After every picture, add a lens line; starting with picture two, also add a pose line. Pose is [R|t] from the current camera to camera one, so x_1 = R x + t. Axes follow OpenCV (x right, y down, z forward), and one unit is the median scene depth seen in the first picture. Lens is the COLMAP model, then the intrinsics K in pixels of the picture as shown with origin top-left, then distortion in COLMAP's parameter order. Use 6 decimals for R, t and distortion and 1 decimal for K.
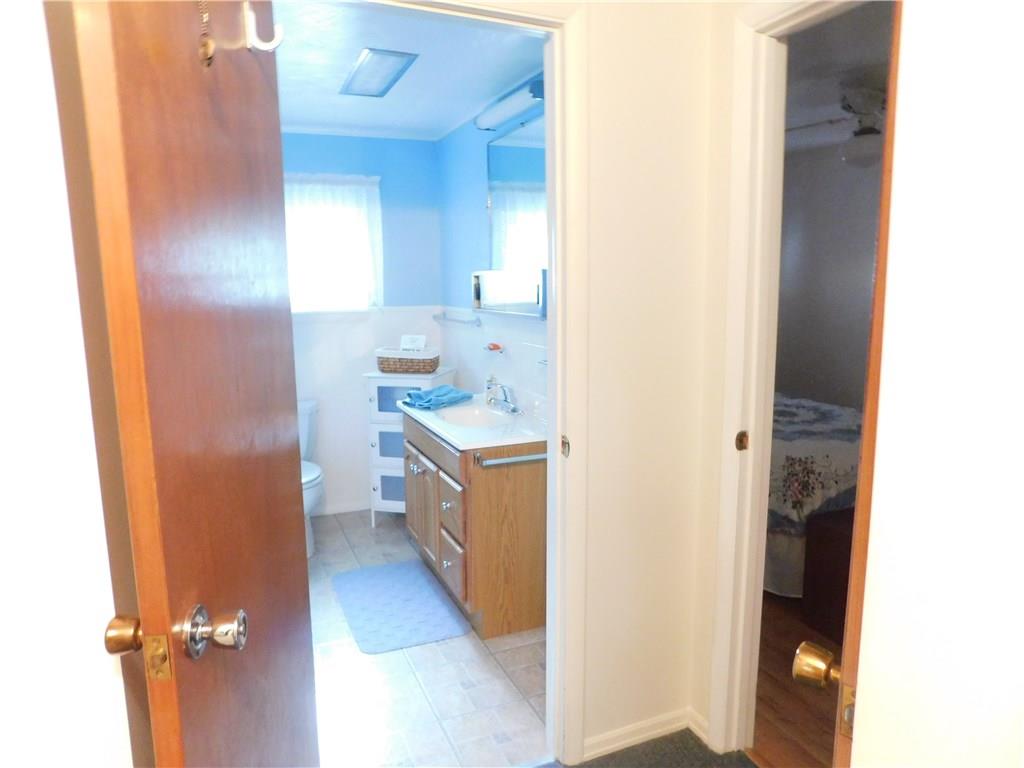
lens RADIAL K [[688.0, 0, 510.1], [0, 688.0, 382.1], [0, 0, 1]] dist [-0.074026, 0.102171]
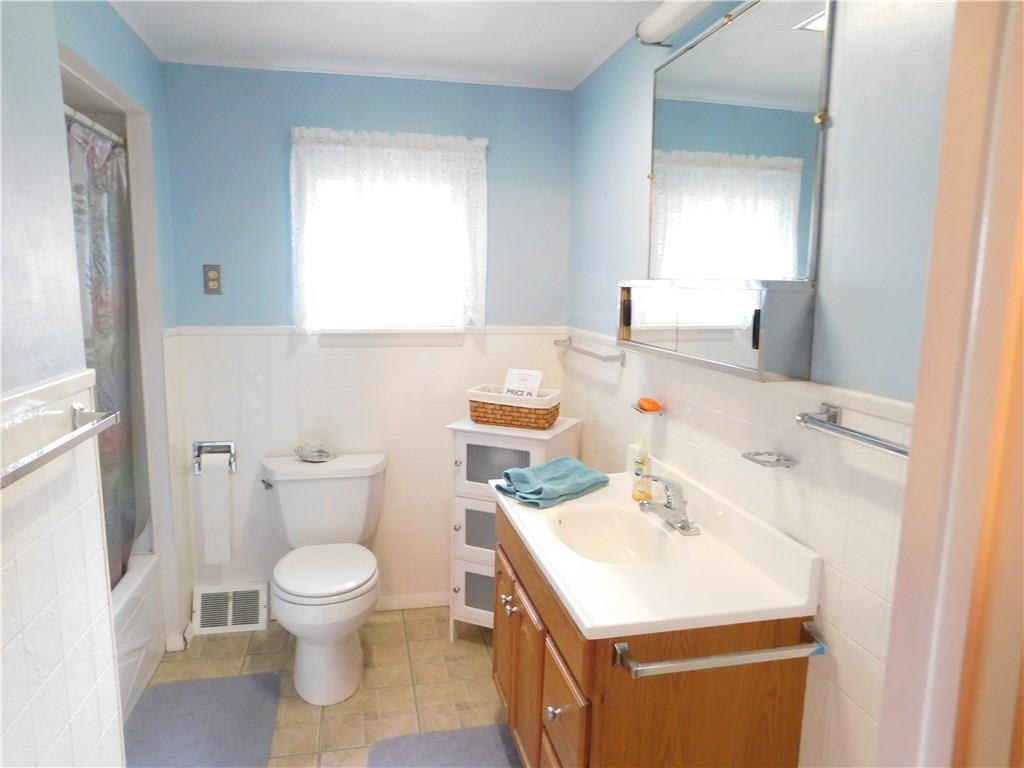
lens RADIAL K [[688.0, 0, 510.1], [0, 688.0, 382.1], [0, 0, 1]] dist [-0.074026, 0.102171]
pose [[0.982725, 0.053094, -0.177292, -0.032962], [-0.055154, 0.998455, -0.006708, -0.053084], [0.176662, 0.016370, 0.984135, 0.333159]]
